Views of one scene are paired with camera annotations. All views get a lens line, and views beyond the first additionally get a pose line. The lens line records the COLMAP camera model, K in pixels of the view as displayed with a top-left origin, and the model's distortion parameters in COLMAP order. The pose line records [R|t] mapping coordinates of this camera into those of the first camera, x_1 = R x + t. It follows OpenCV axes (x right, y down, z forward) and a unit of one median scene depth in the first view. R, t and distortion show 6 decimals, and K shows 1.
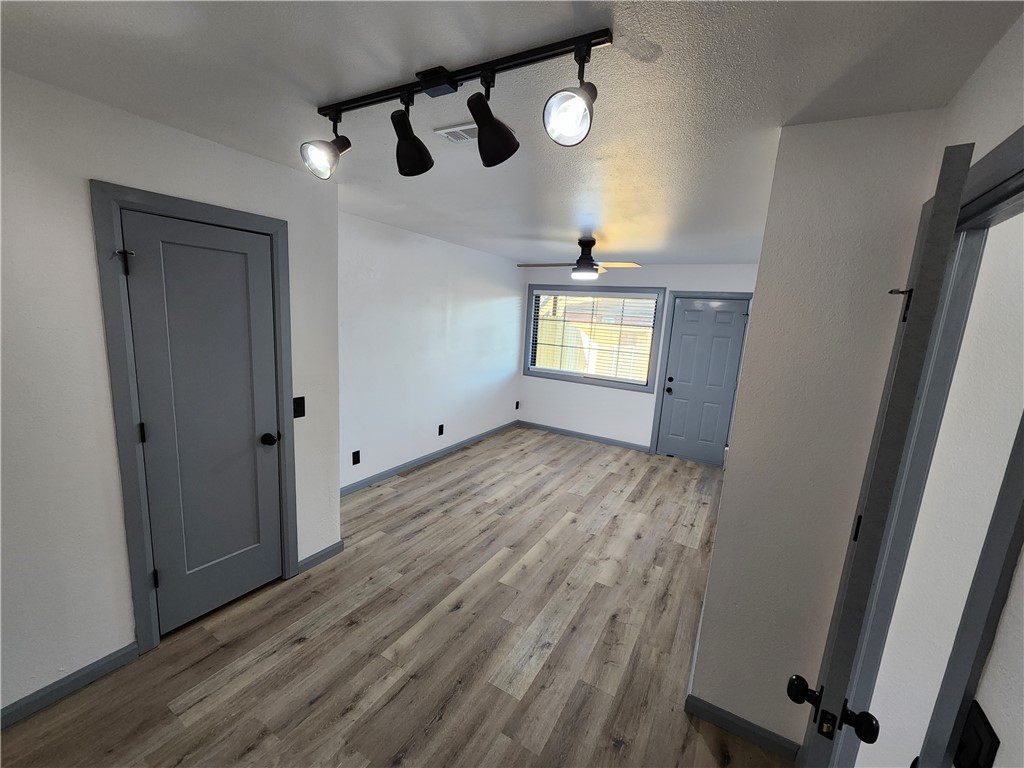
lens RADIAL K [[417.8, 0, 509.2], [0, 417.8, 387.5], [0, 0, 1]] dist [0.002053, -0.000897]
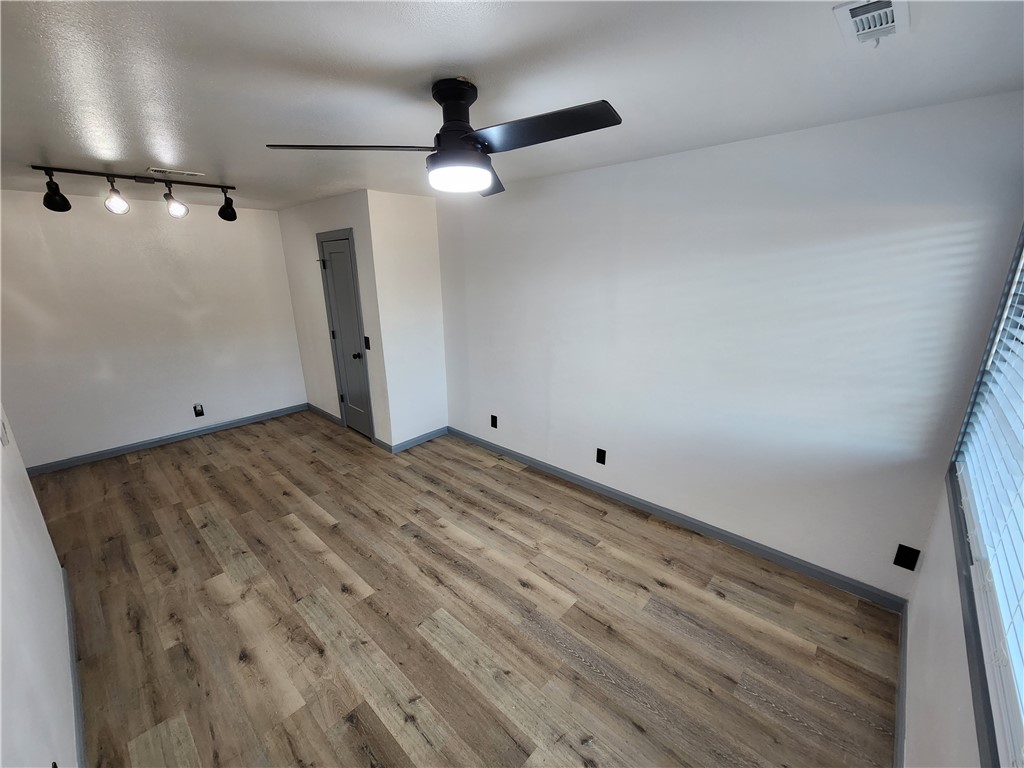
lens RADIAL K [[417.8, 0, 517.6], [0, 417.8, 385.0], [0, 0, 1]] dist [0.002053, -0.000897]
pose [[-0.204751, 0.207657, -0.956533, 0.628997], [-0.177389, 0.953183, 0.244900, -0.194547], [0.962606, 0.219822, -0.158329, 1.211909]]
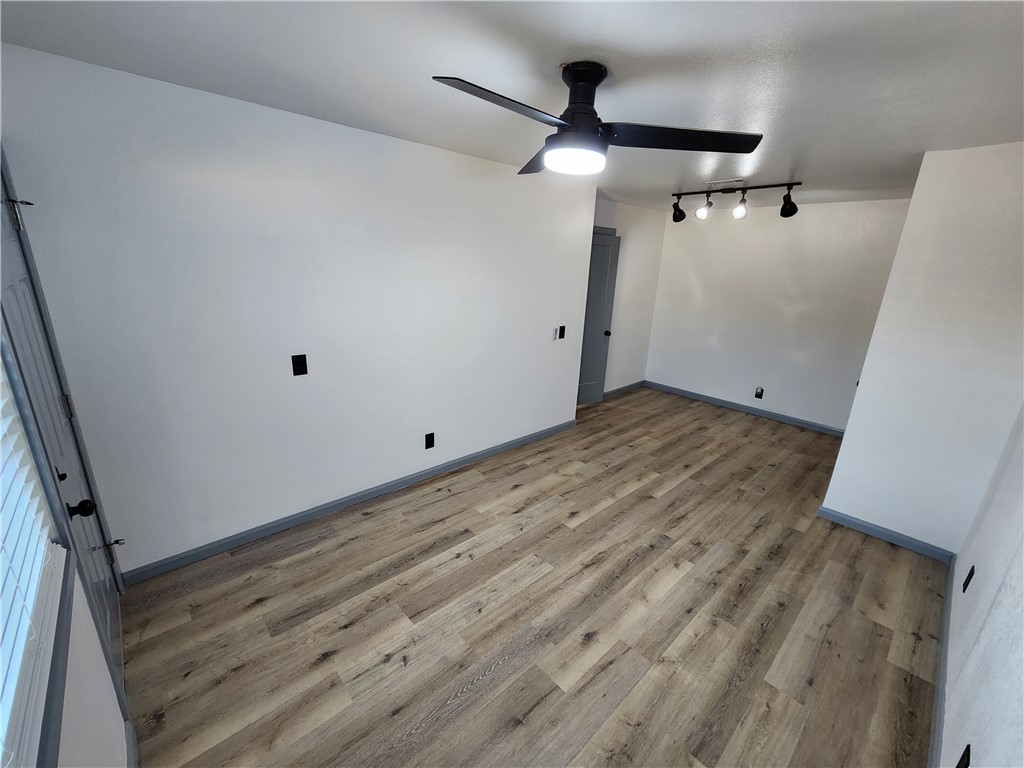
lens RADIAL K [[417.8, 0, 513.6], [0, 417.8, 389.2], [0, 0, 1]] dist [0.002053, -0.000897]
pose [[-0.952191, -0.180305, 0.246621, 0.099966], [-0.046088, 0.882804, 0.467476, -0.269252], [-0.302006, 0.433760, -0.848908, 1.528575]]
